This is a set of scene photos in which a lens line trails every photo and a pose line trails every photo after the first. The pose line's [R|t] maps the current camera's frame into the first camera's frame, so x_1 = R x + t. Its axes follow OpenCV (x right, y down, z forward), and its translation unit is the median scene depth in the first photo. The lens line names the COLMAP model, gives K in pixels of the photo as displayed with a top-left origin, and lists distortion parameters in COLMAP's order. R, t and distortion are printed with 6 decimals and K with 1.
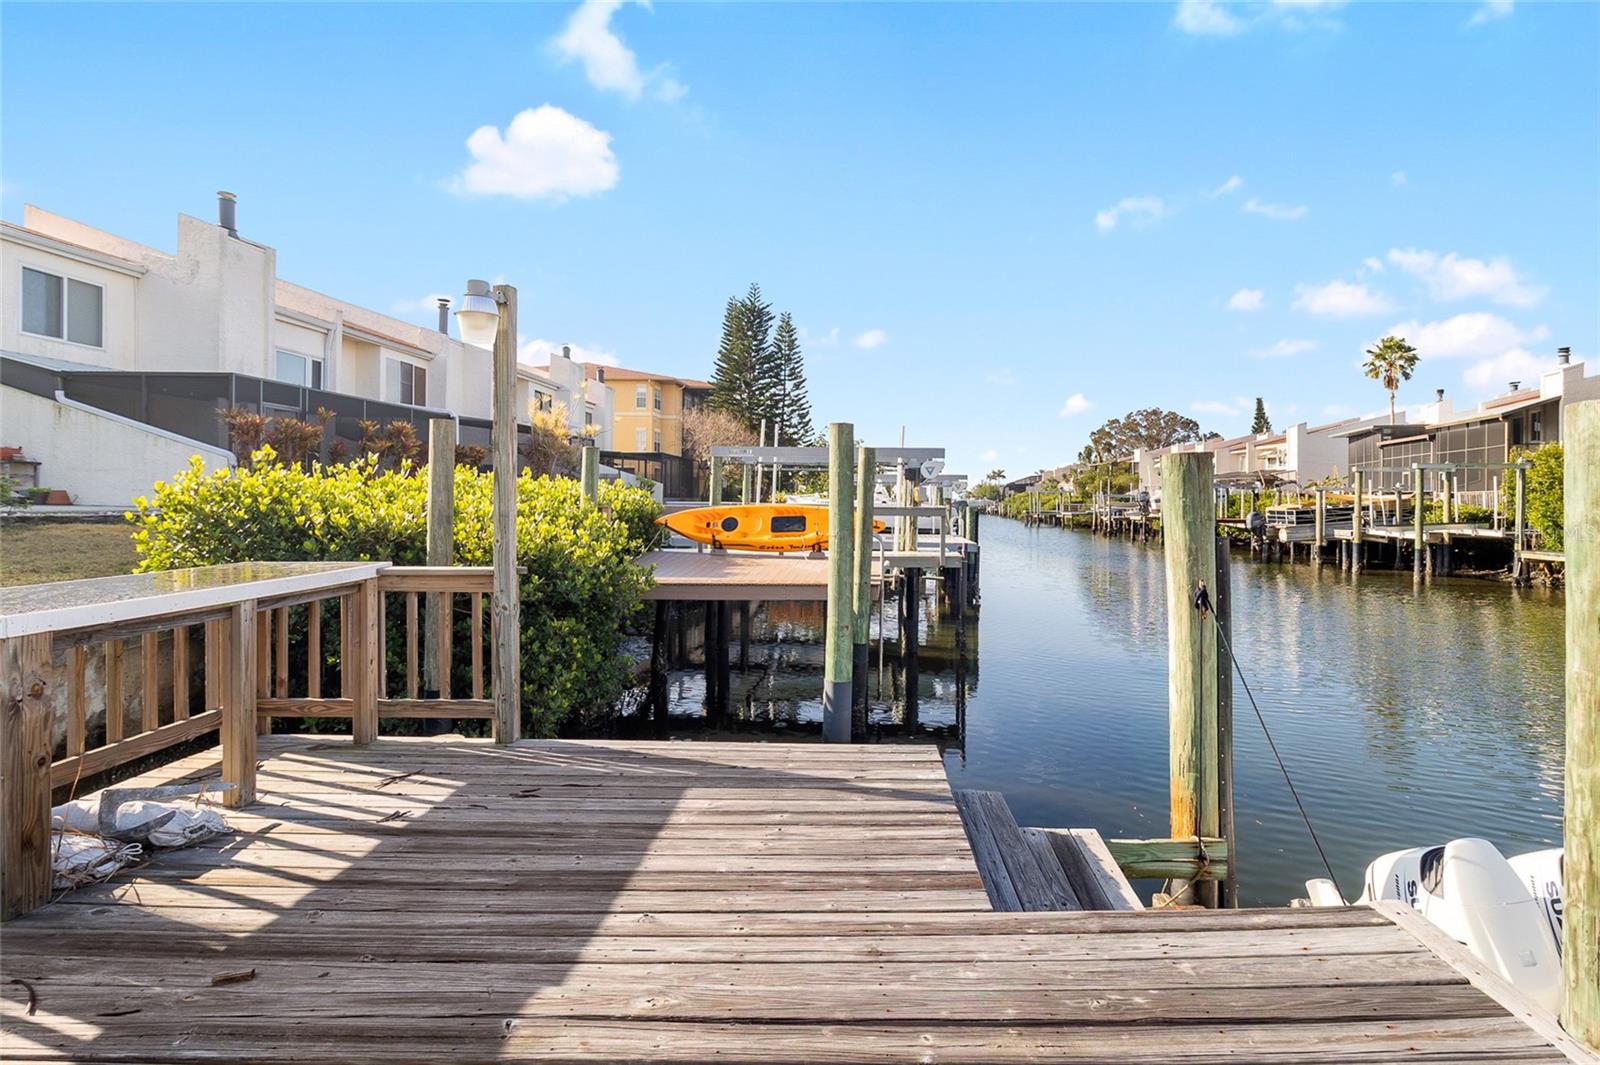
lens RADIAL K [[789.7, 0, 834.6], [0, 789.7, 489.9], [0, 0, 1]] dist [-0.003054, 0.000727]
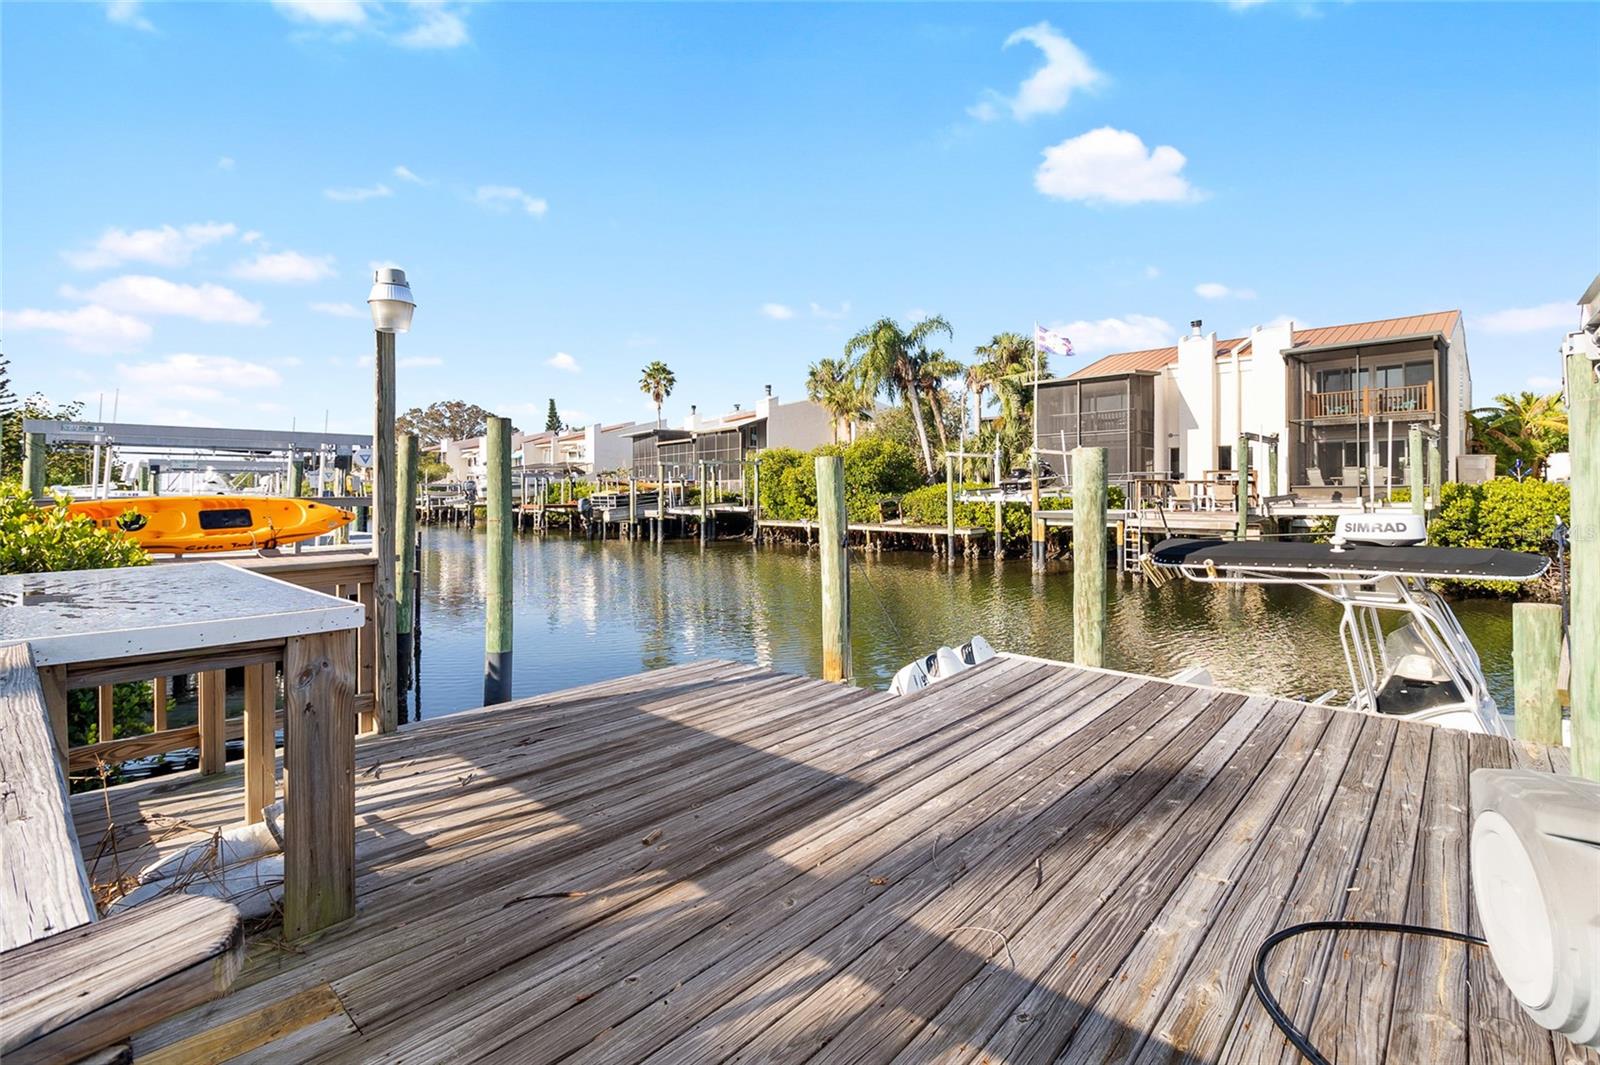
lens RADIAL K [[743.4, 0, 822.0], [0, 743.4, 497.3], [0, 0, 1]] dist [0.000783, -0.000836]
pose [[0.648626, -0.017527, 0.760906, -0.095910], [-0.000791, 0.999719, 0.023702, 0.000340], [-0.761107, -0.015975, 0.648429, -0.002266]]
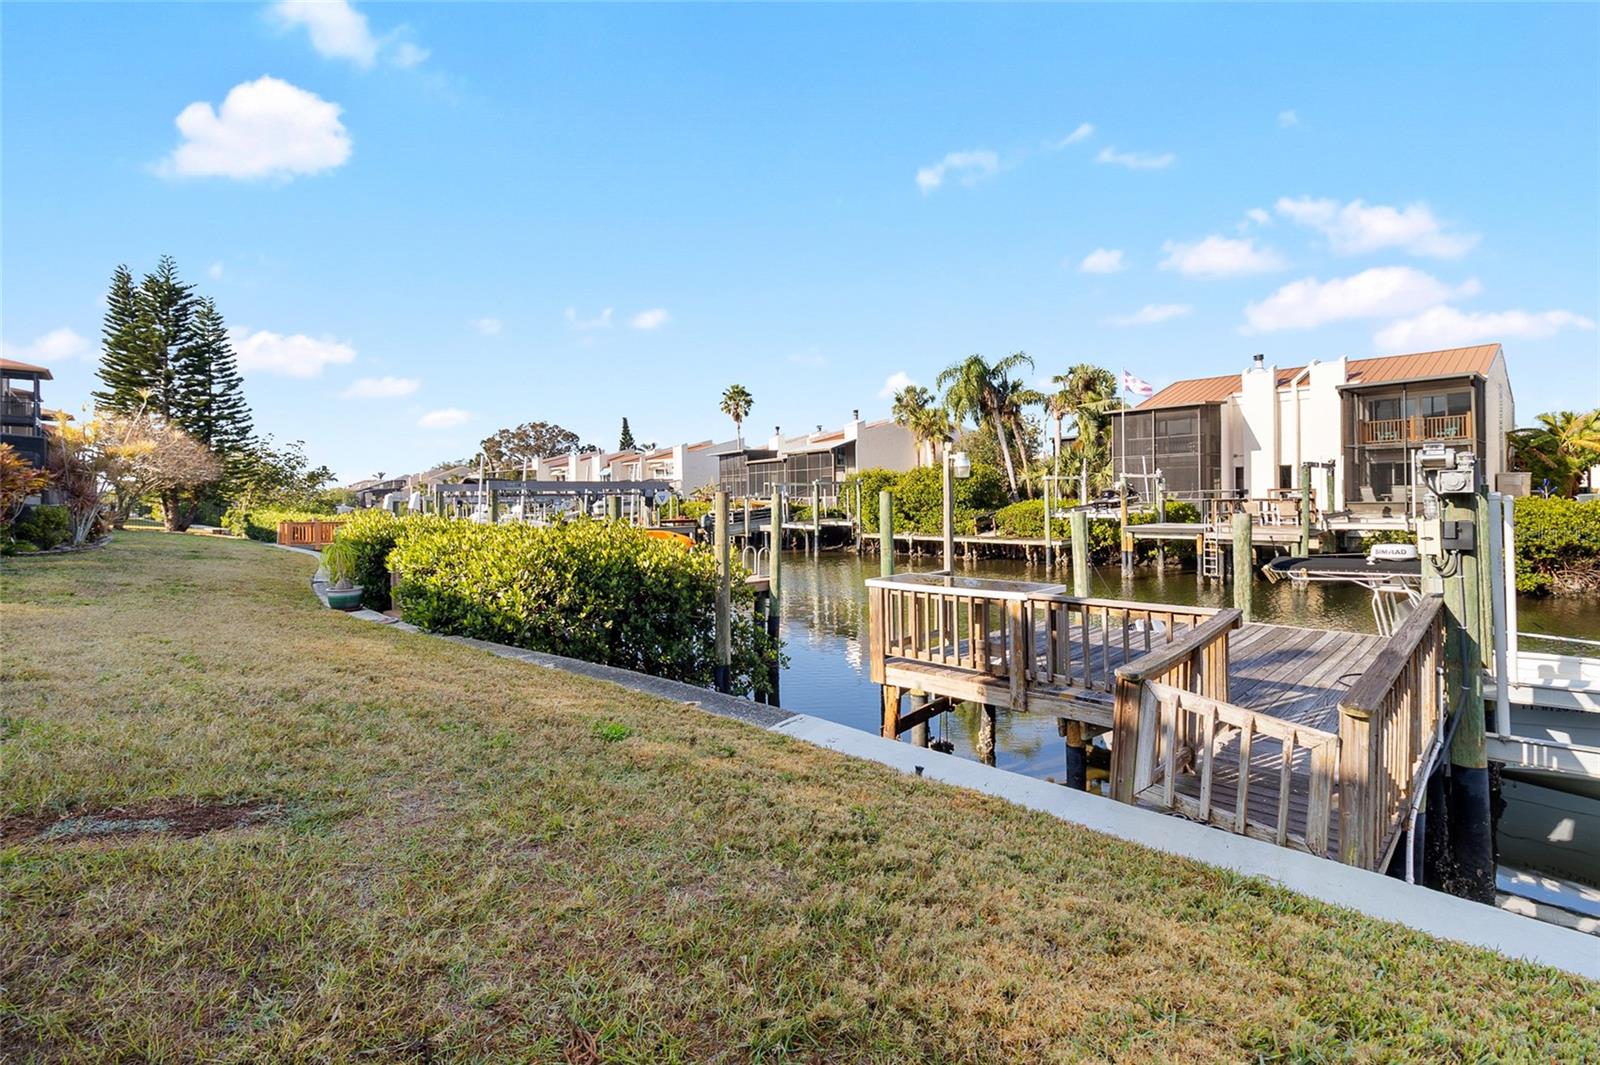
lens RADIAL K [[743.4, 0, 818.6], [0, 743.4, 511.1], [0, 0, 1]] dist [0.000783, -0.000836]
pose [[0.688465, -0.031390, 0.724590, -0.285019], [0.011478, 0.999409, 0.032390, -0.018953], [-0.725178, -0.013982, 0.688419, -0.028963]]
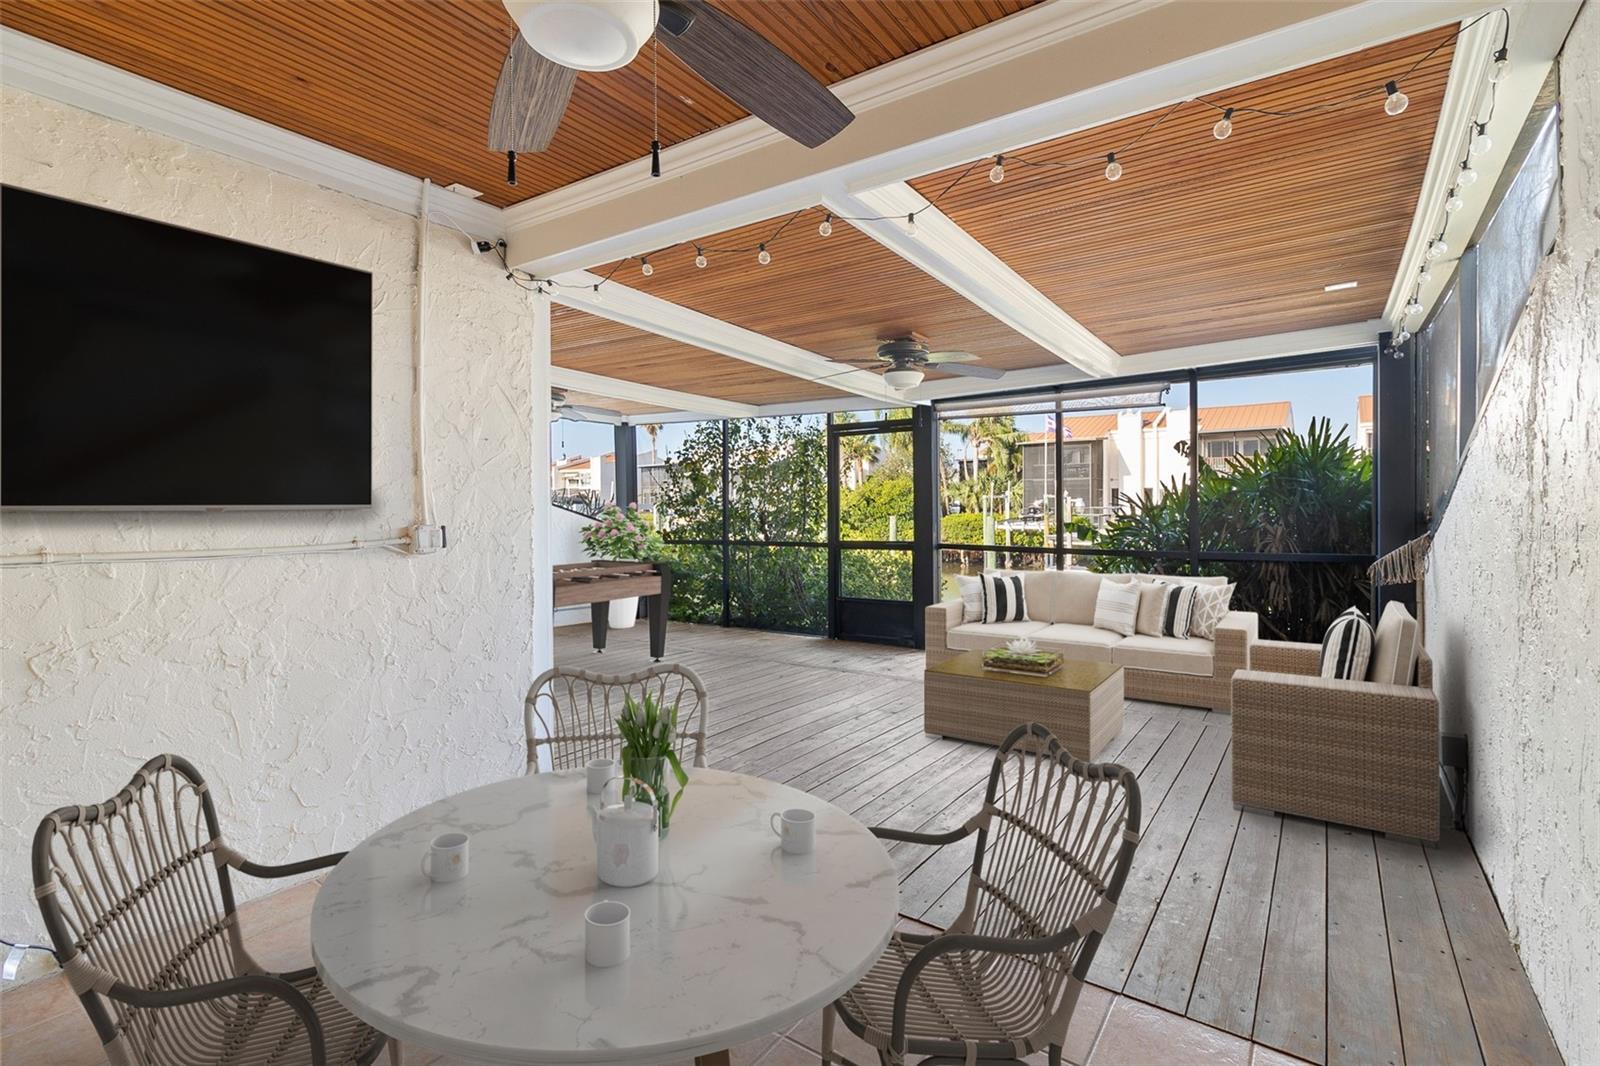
lens RADIAL K [[743.4, 0, 819.8], [0, 743.4, 524.0], [0, 0, 1]] dist [0.000783, -0.000836]
pose [[0.529822, -0.038151, 0.847250, -0.553714], [0.003946, 0.999088, 0.042521, -0.035658], [-0.848100, -0.019186, 0.529489, 0.004023]]
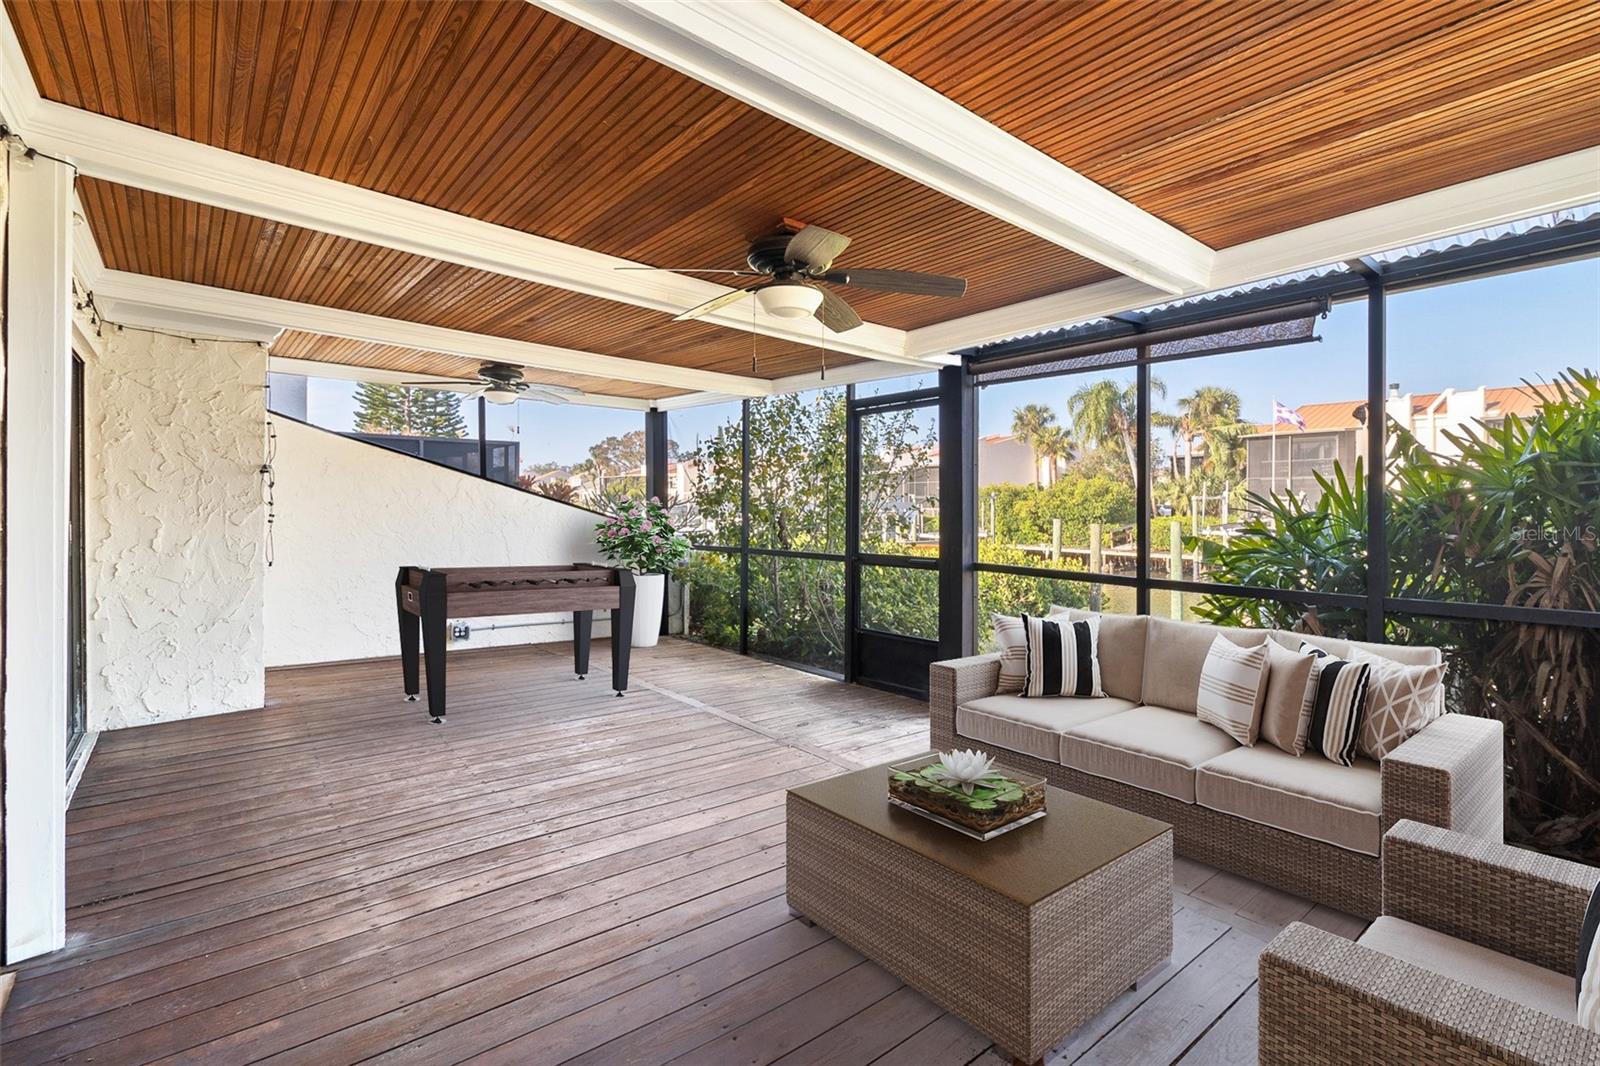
lens RADIAL K [[743.4, 0, 817.3], [0, 743.4, 506.0], [0, 0, 1]] dist [0.000783, -0.000836]
pose [[0.740881, -0.011100, 0.671545, -0.482811], [-0.002433, 0.999813, 0.019210, -0.035062], [-0.671632, -0.015867, 0.740715, -0.000812]]
